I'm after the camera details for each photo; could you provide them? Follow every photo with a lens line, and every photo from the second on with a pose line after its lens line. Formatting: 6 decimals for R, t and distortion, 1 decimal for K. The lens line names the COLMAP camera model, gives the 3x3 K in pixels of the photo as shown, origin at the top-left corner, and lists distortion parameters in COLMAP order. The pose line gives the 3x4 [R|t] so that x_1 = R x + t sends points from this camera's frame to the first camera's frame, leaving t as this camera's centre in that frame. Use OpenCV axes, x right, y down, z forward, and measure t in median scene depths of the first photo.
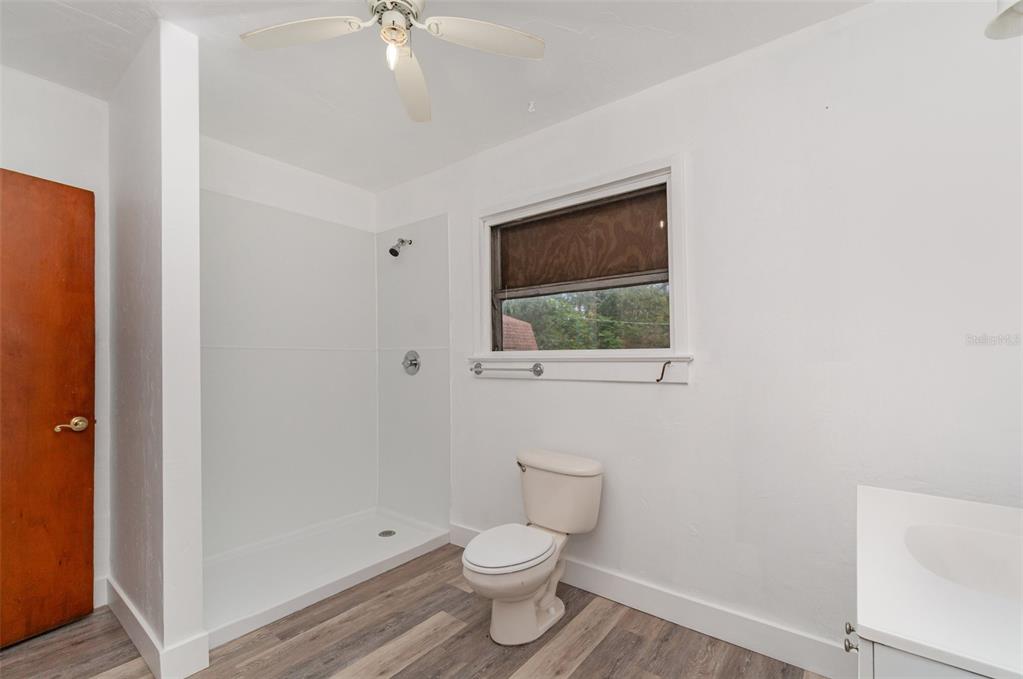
lens RADIAL K [[452.5, 0, 509.5], [0, 452.5, 355.4], [0, 0, 1]] dist [-0.000116, -0.000047]
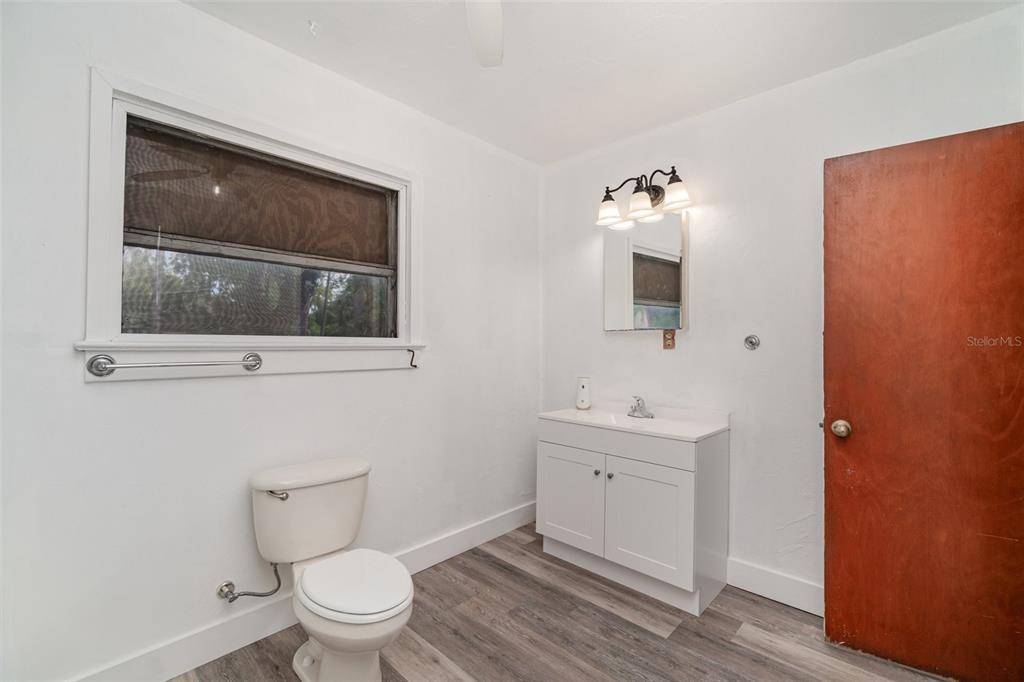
lens RADIAL K [[440.5, 0, 506.8], [0, 440.5, 339.5], [0, 0, 1]] dist [-0.002727, -0.000301]
pose [[0.094984, 0.020930, 0.995259, -0.613467], [-0.004296, 0.999778, -0.020616, 0.008658], [-0.995470, -0.002317, 0.095053, 0.538264]]
